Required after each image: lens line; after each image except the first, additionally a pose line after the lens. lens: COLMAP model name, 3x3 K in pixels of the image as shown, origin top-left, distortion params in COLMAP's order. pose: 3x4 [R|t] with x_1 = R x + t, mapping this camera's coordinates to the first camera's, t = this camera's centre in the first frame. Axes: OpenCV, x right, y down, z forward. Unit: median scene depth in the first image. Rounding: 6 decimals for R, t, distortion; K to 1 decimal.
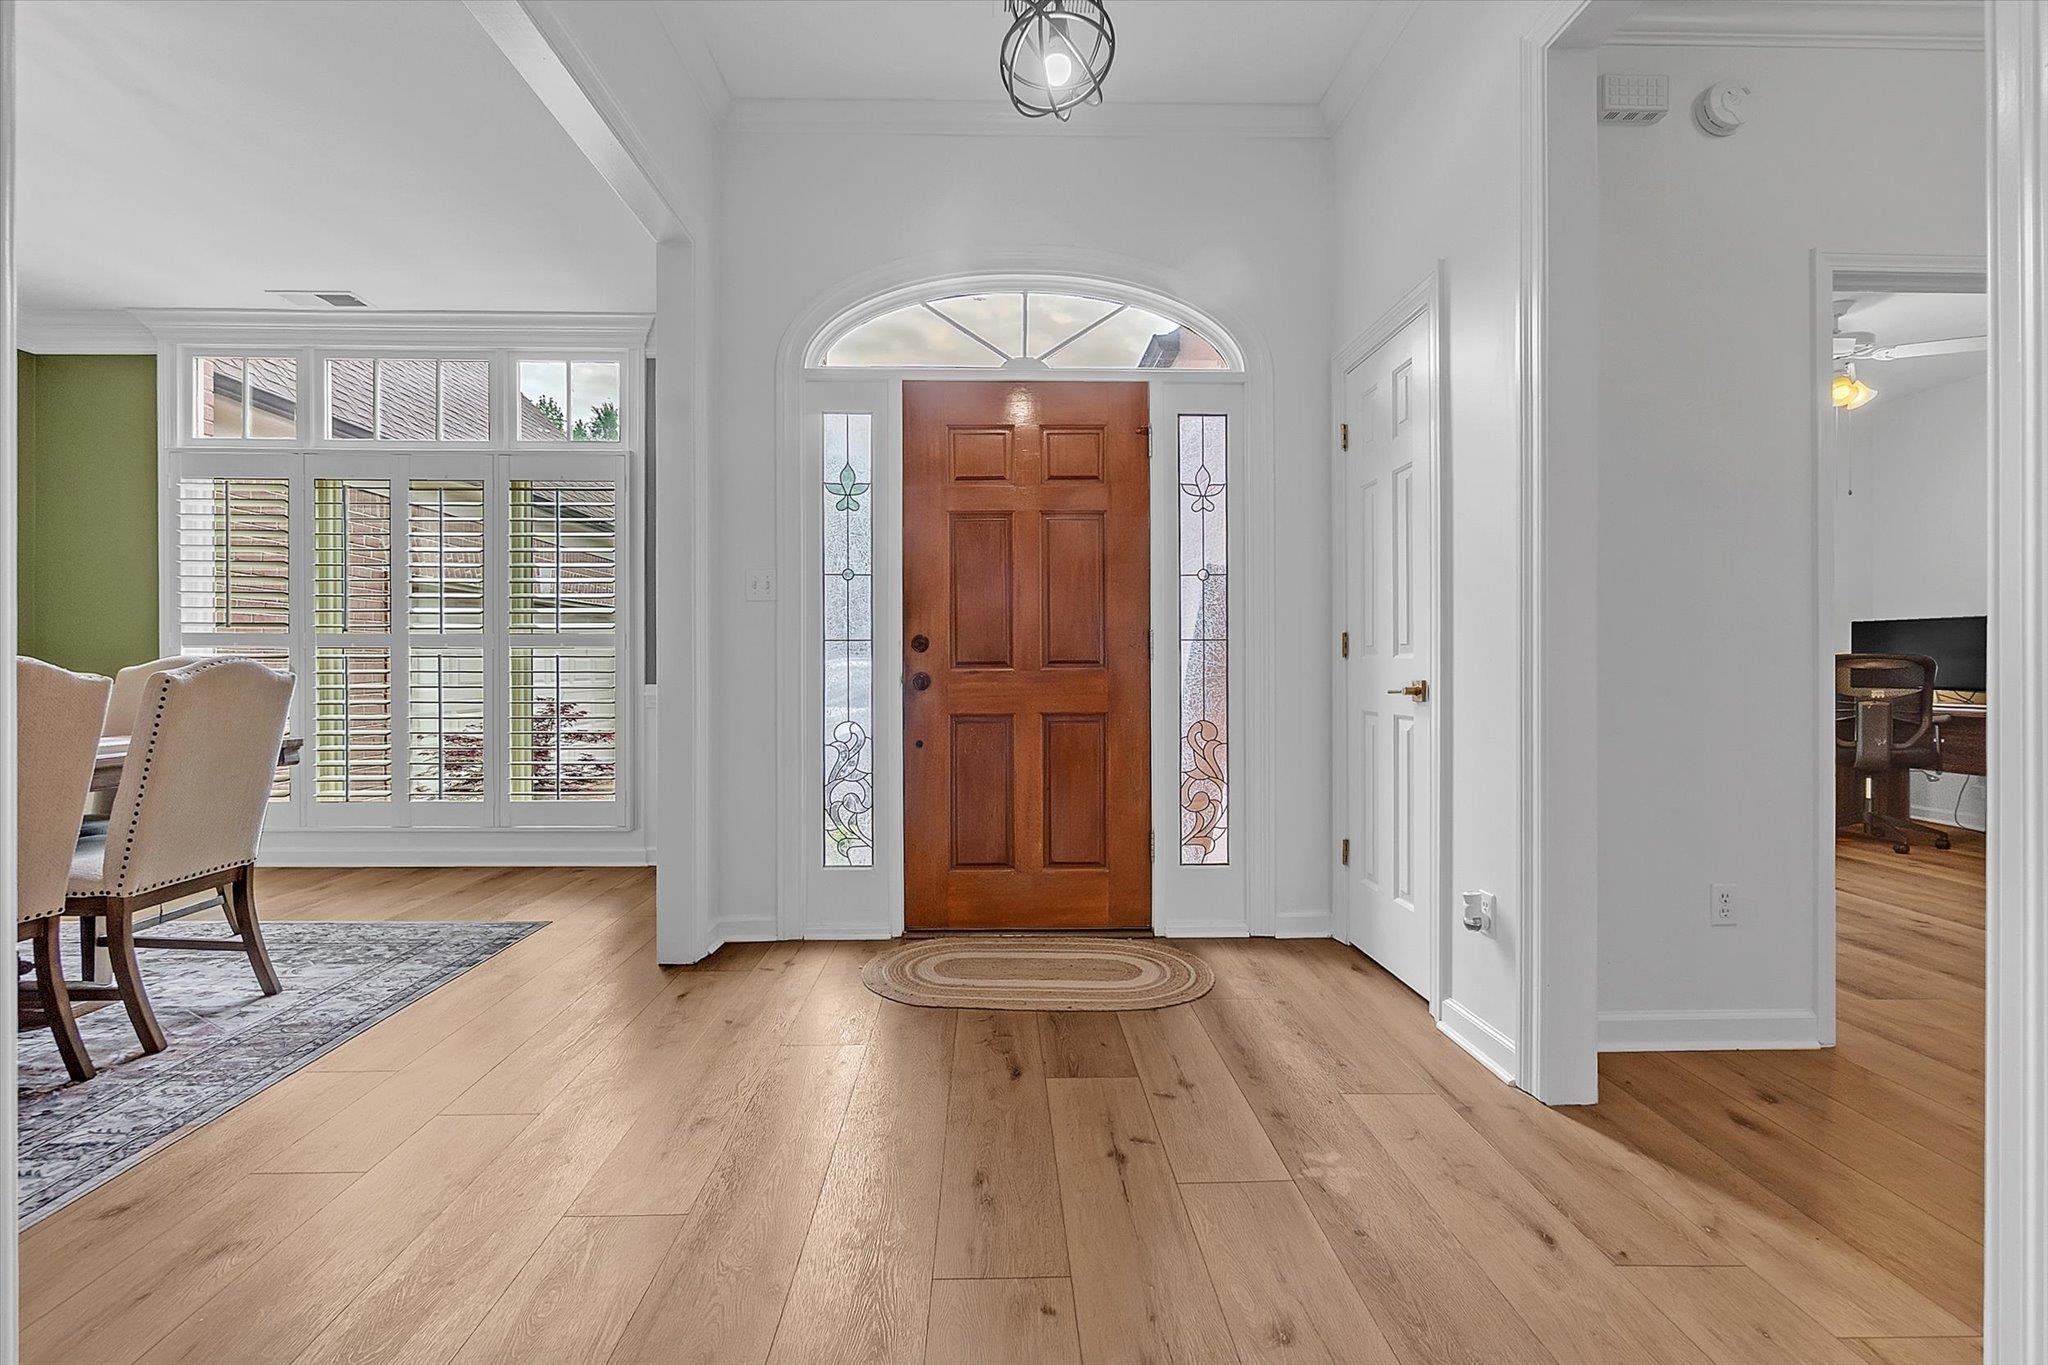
lens RADIAL K [[898.1, 0, 1003.7], [0, 898.1, 676.3], [0, 0, 1]] dist [-0.006603, 0.002005]
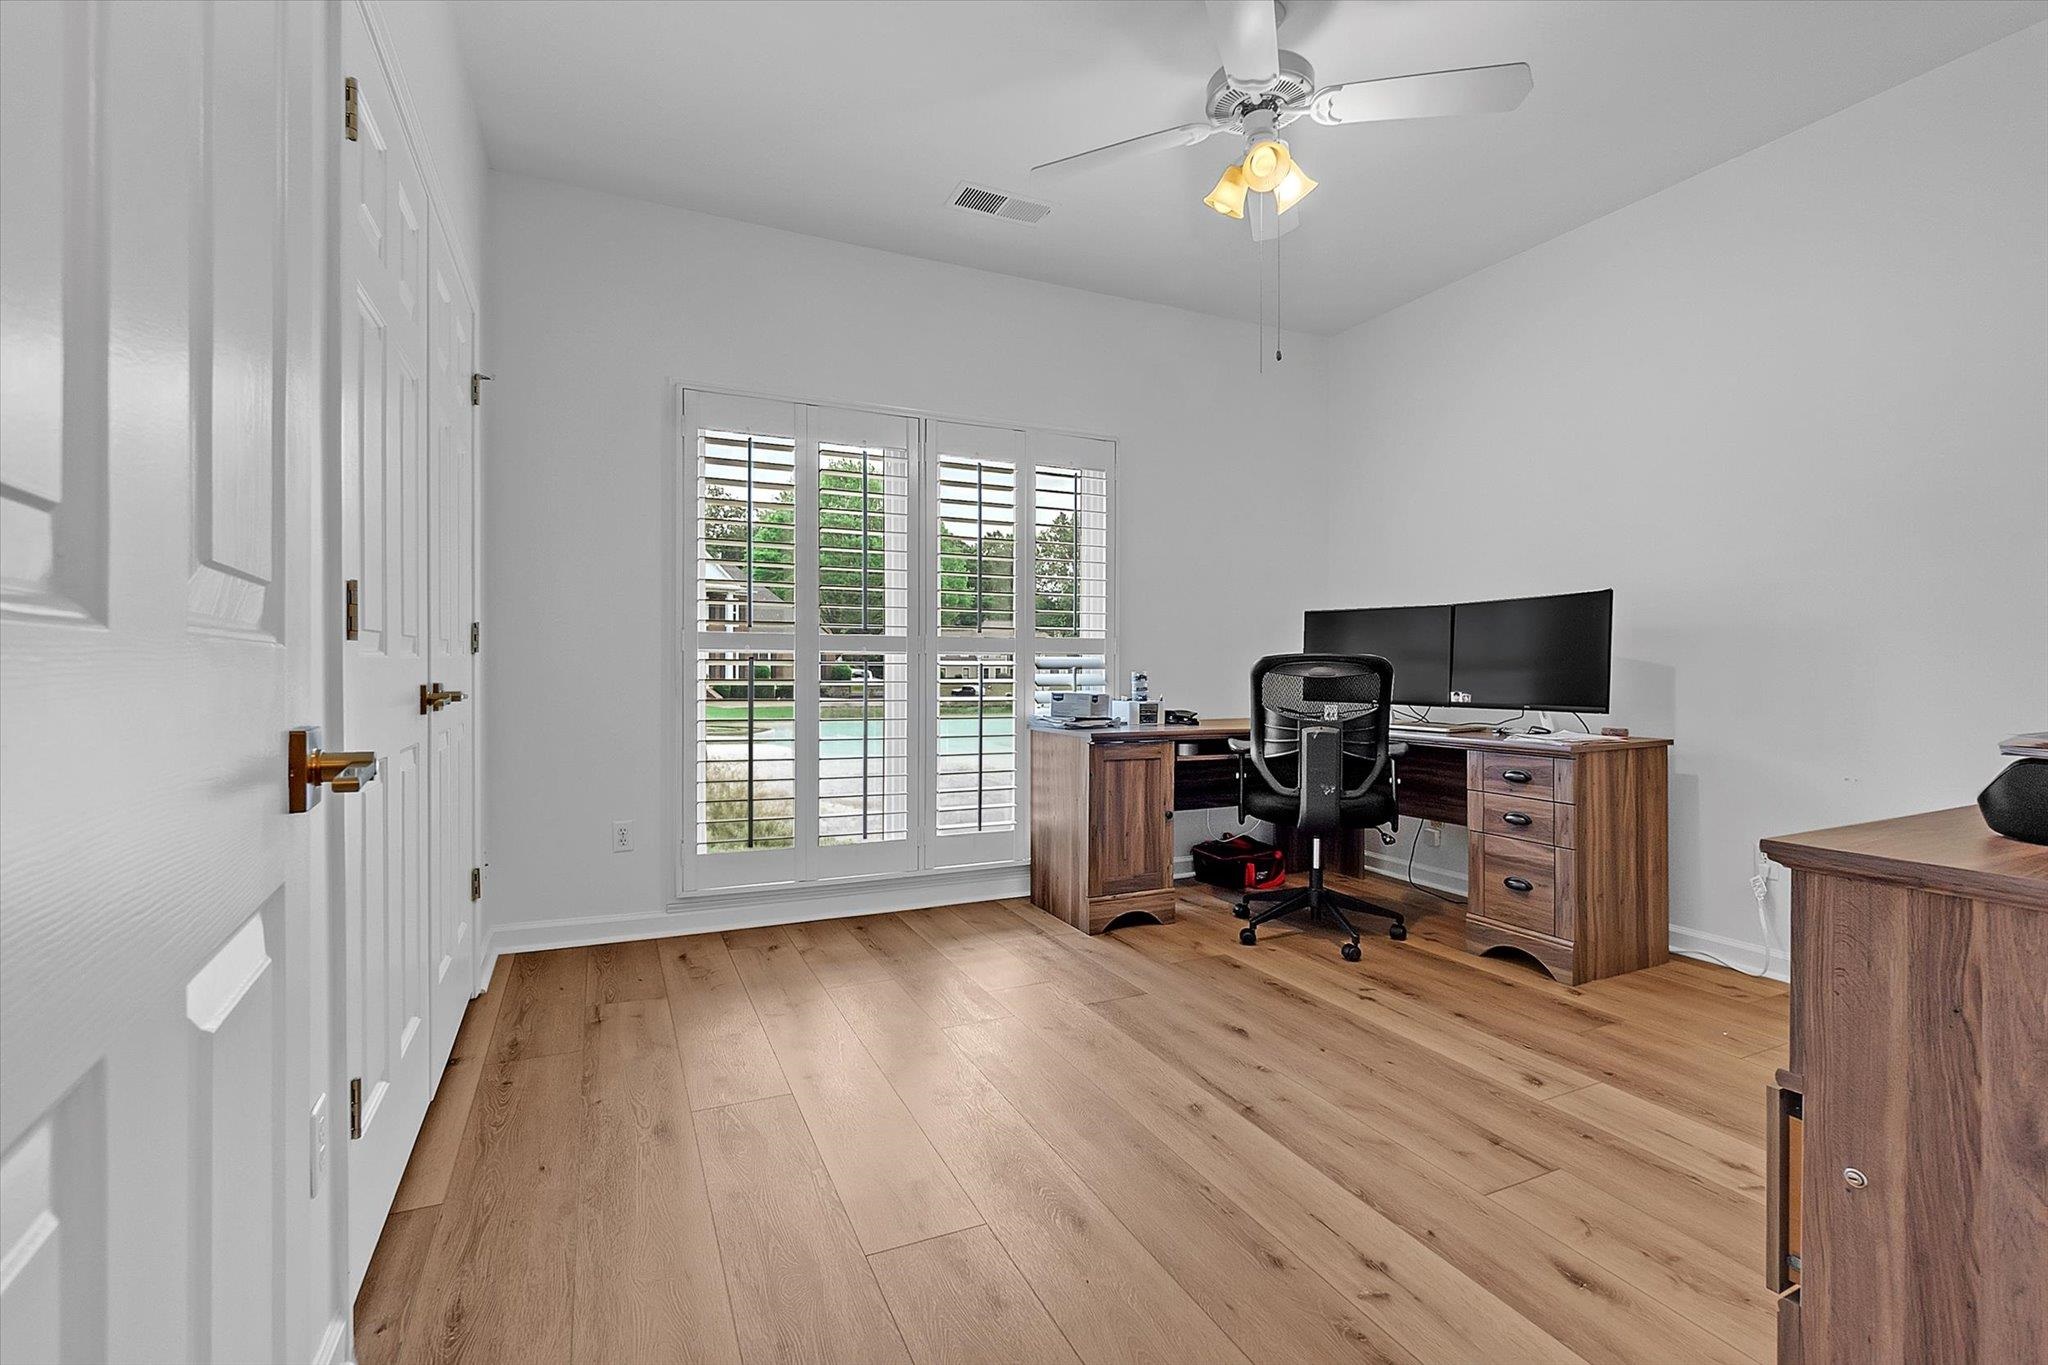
lens RADIAL K [[898.1, 0, 1033.4], [0, 898.1, 674.6], [0, 0, 1]] dist [-0.006603, 0.002005]
pose [[0.911268, 0.000570, 0.411813, 0.509000], [-0.002941, 0.999983, 0.005123, -0.012829], [-0.411803, -0.005880, 0.911254, 0.486847]]
